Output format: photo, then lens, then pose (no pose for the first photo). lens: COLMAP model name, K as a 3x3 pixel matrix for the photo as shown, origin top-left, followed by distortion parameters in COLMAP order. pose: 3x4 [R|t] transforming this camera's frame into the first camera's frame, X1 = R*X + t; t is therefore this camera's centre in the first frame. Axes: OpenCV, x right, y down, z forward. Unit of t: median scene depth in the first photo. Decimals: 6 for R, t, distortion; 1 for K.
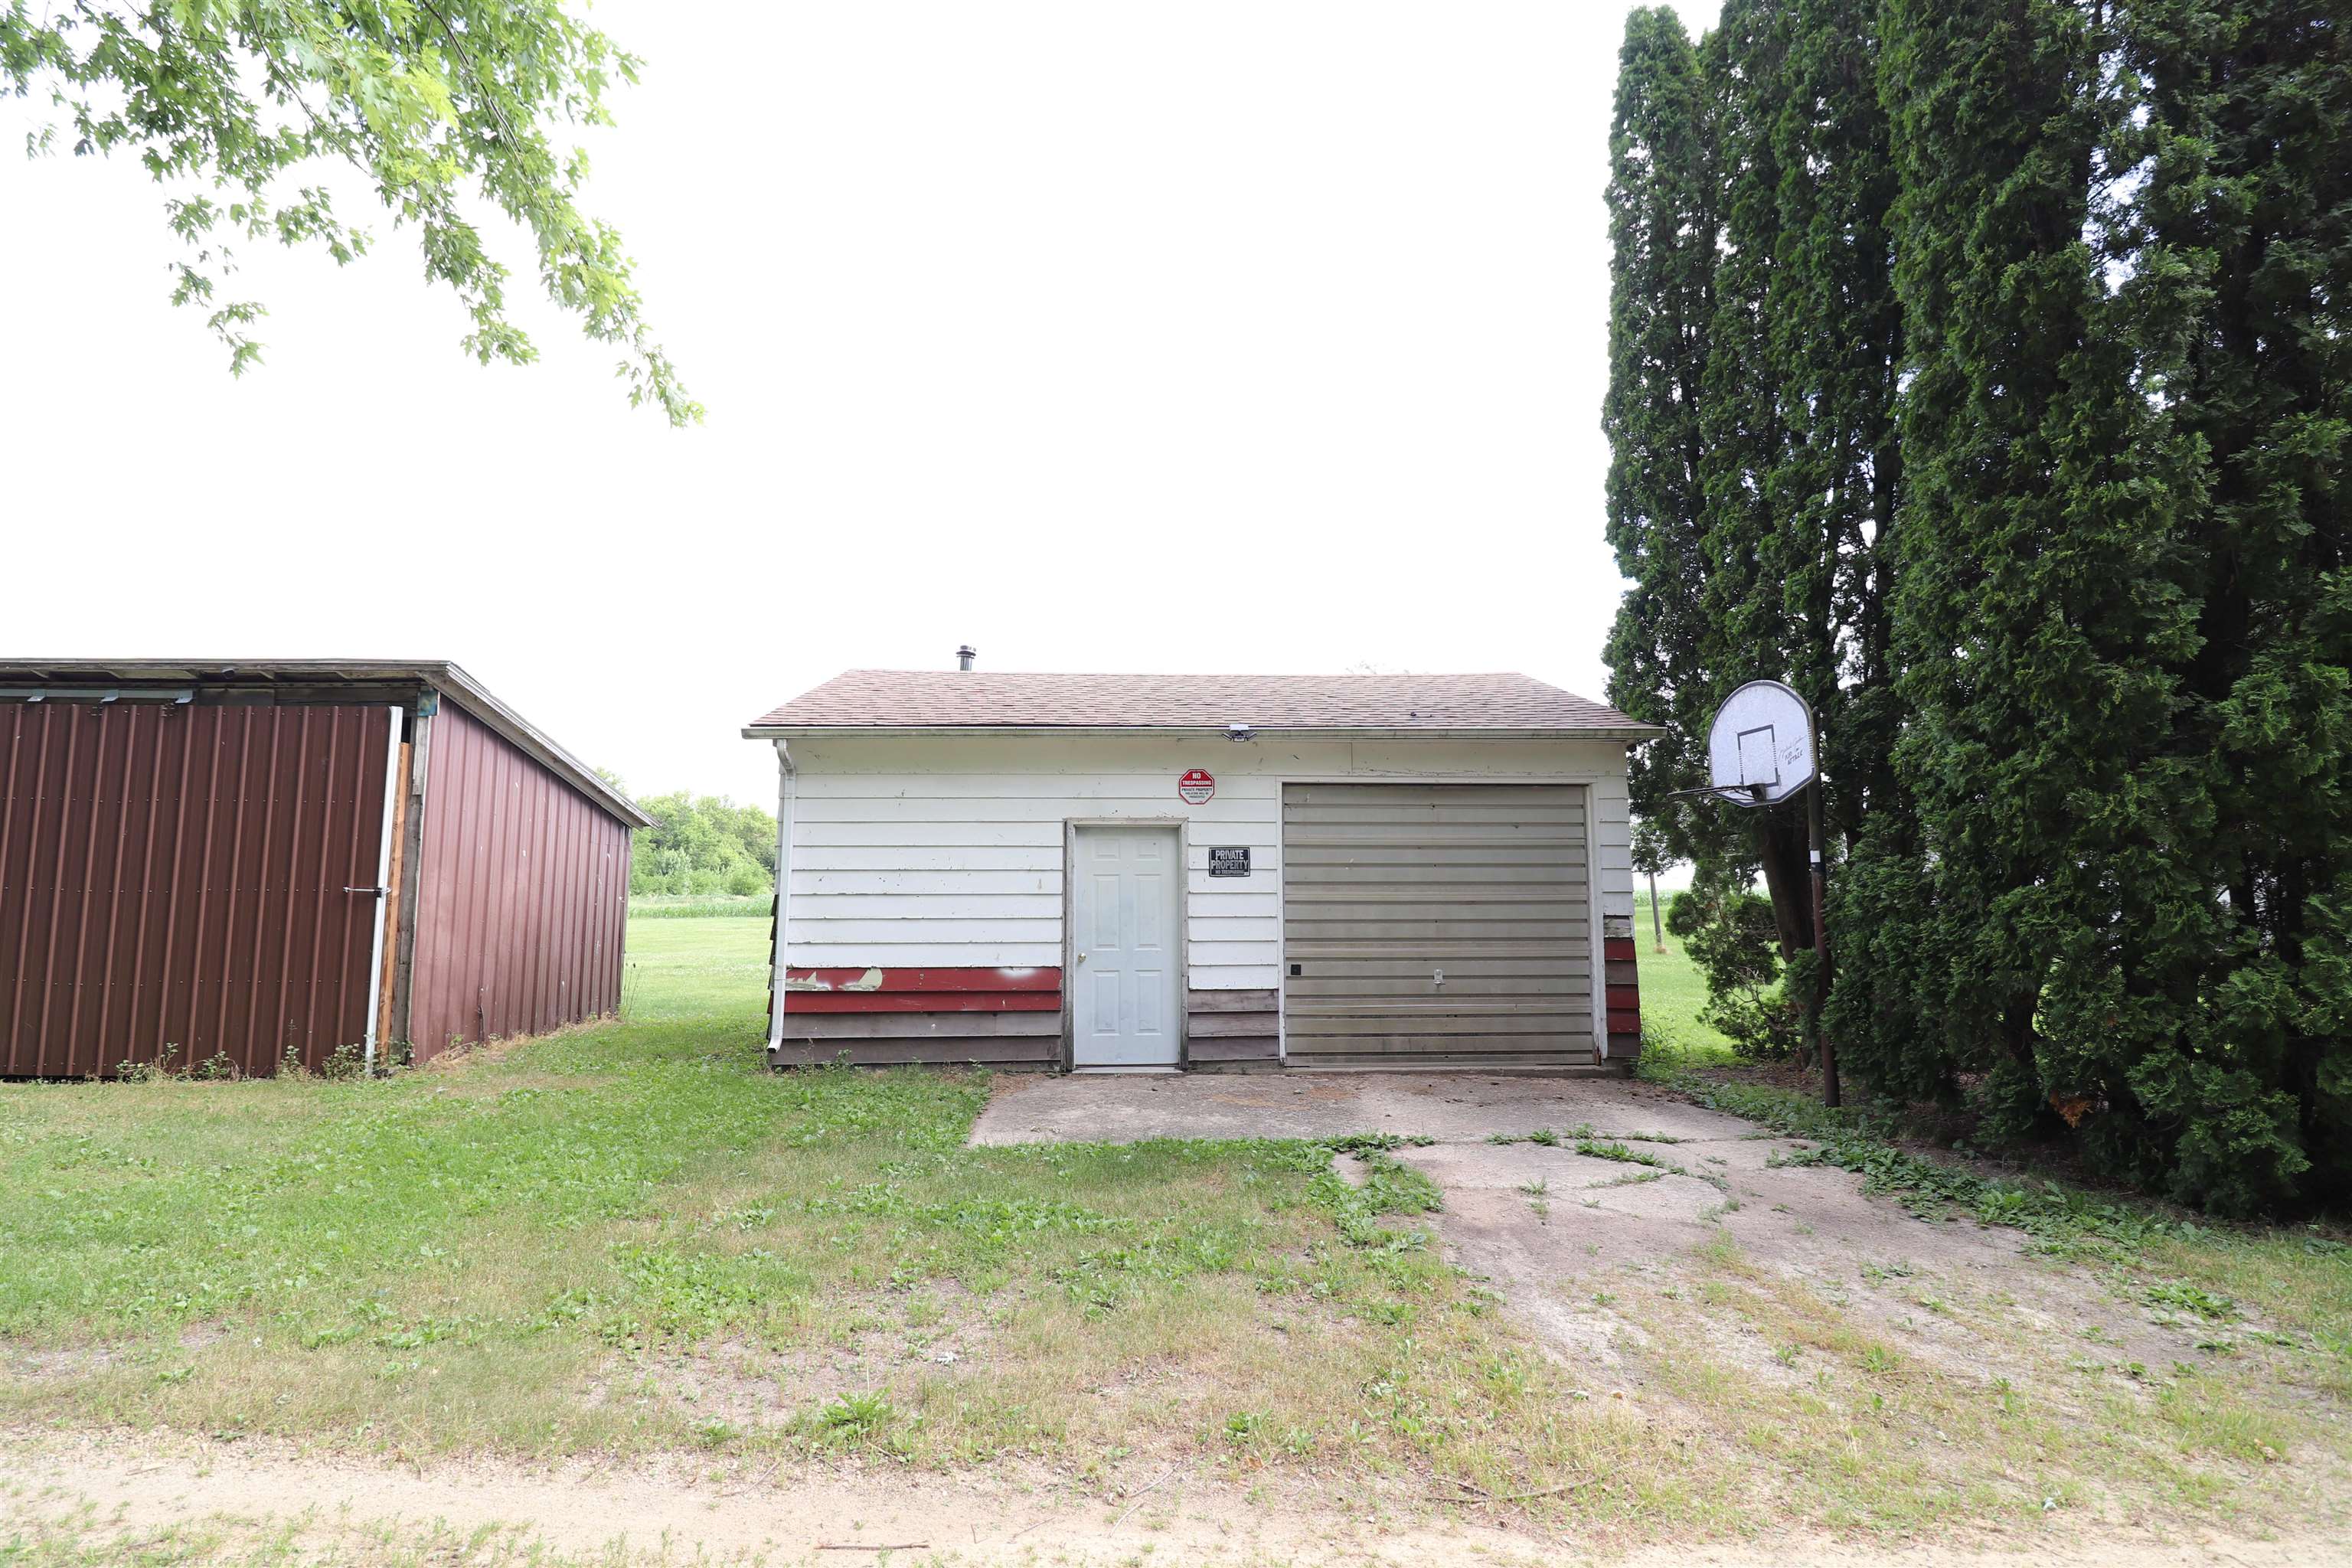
lens RADIAL K [[1079.8, 0, 1184.8], [0, 1079.8, 780.2], [0, 0, 1]] dist [-0.003639, -0.010347]
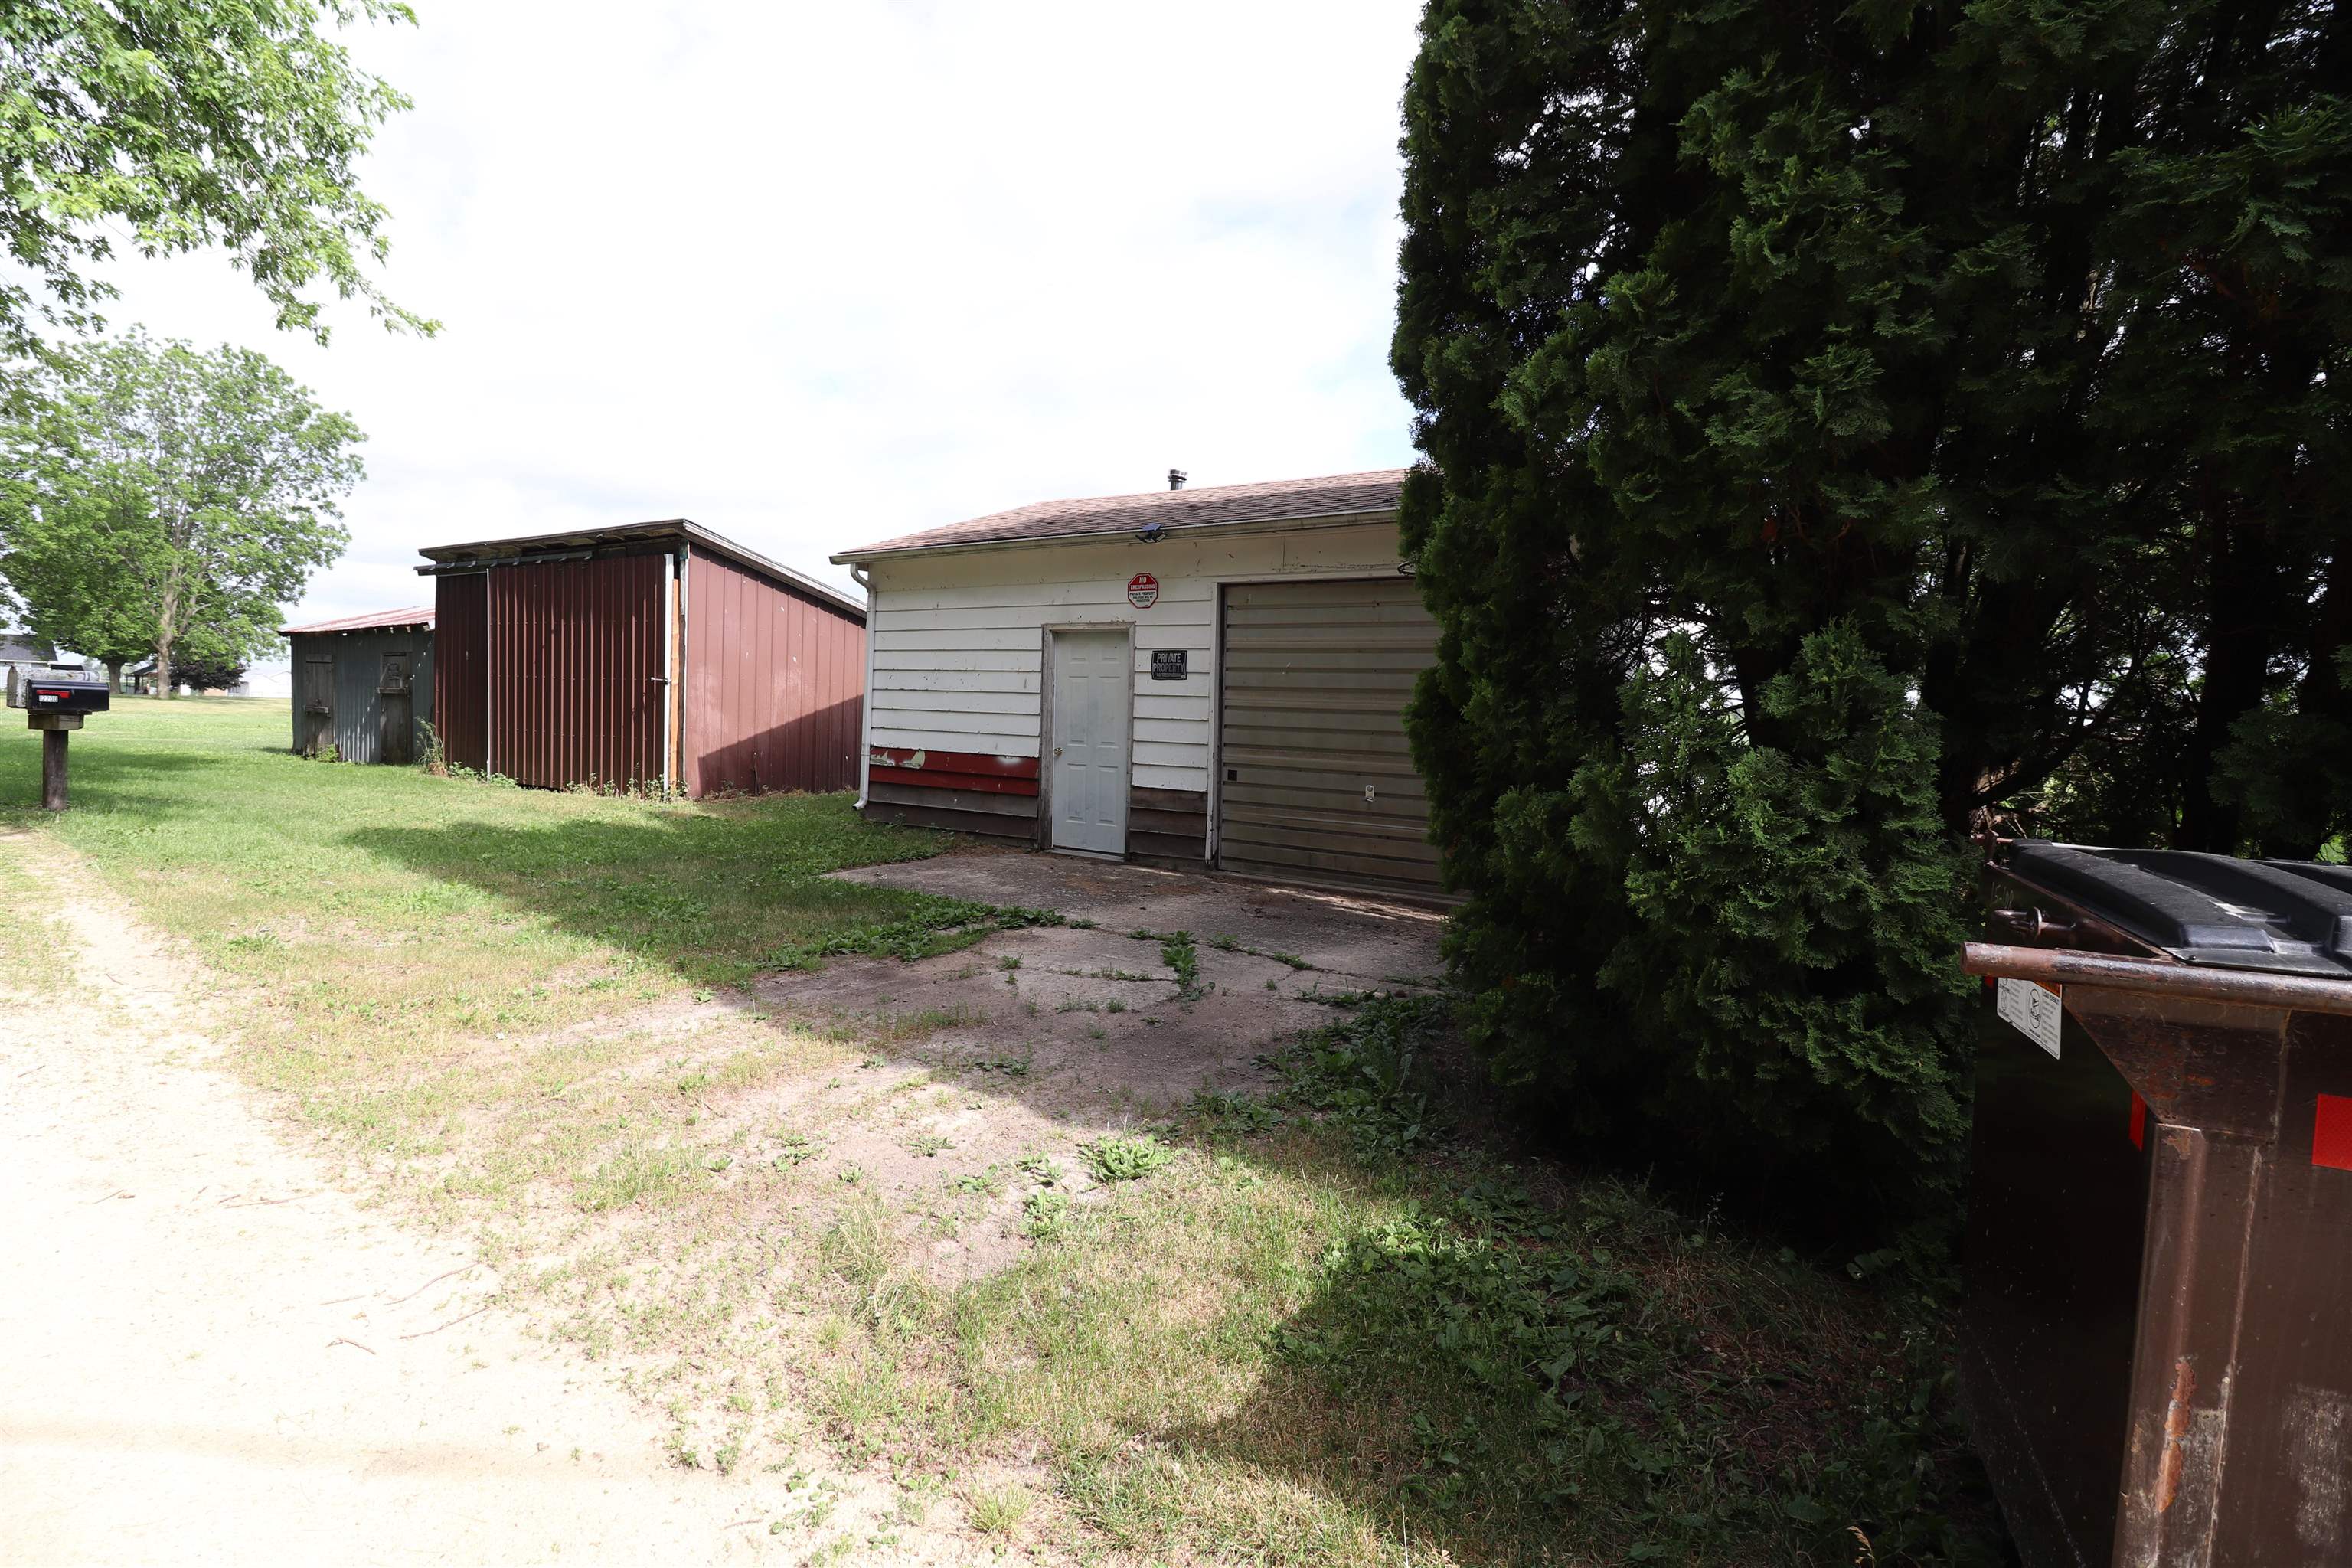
lens RADIAL K [[1079.8, 0, 1171.3], [0, 1079.8, 775.4], [0, 0, 1]] dist [-0.003639, -0.010347]
pose [[0.814084, 0.063269, -0.577290, 0.638276], [0.020084, 0.990386, 0.136865, 0.039919], [0.580399, -0.123014, 0.804987, 0.175123]]
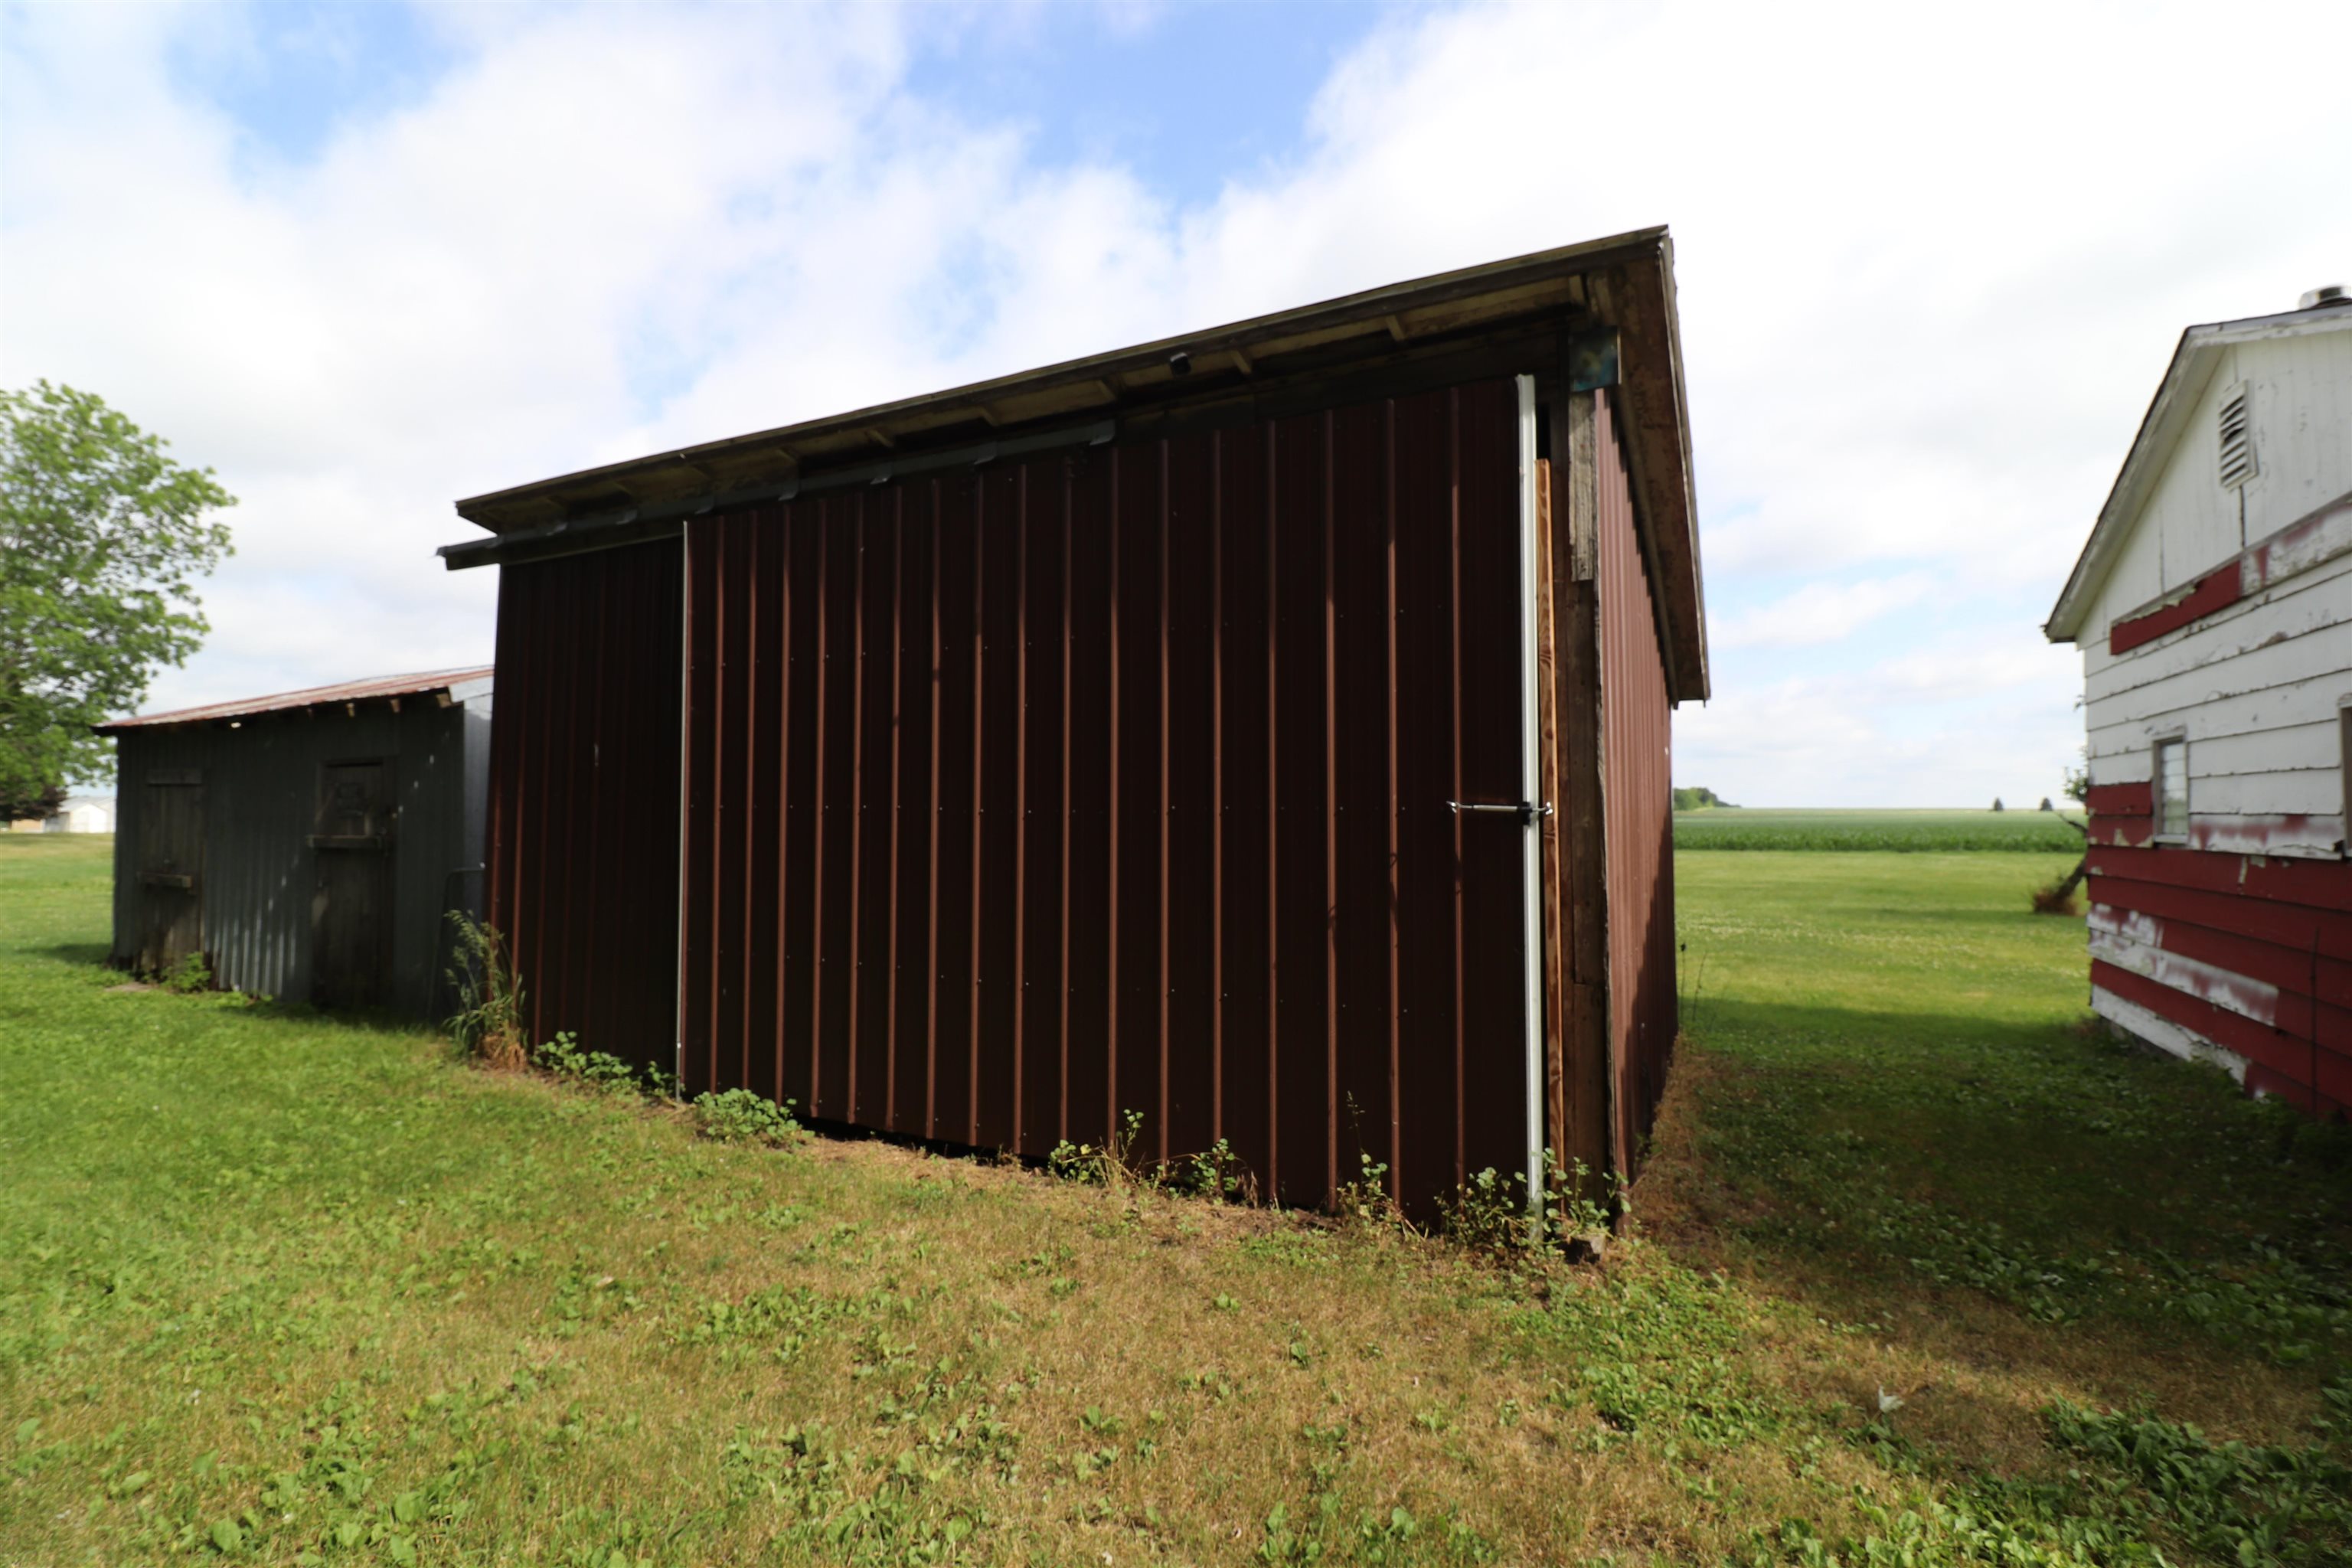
lens RADIAL K [[1079.8, 0, 1175.5], [0, 1079.8, 786.0], [0, 0, 1]] dist [-0.003639, -0.010347]
pose [[0.863949, -0.009118, -0.503497, -0.609889], [0.047075, 0.996920, 0.062723, 0.055957], [0.501375, -0.077892, 0.861717, 0.526346]]
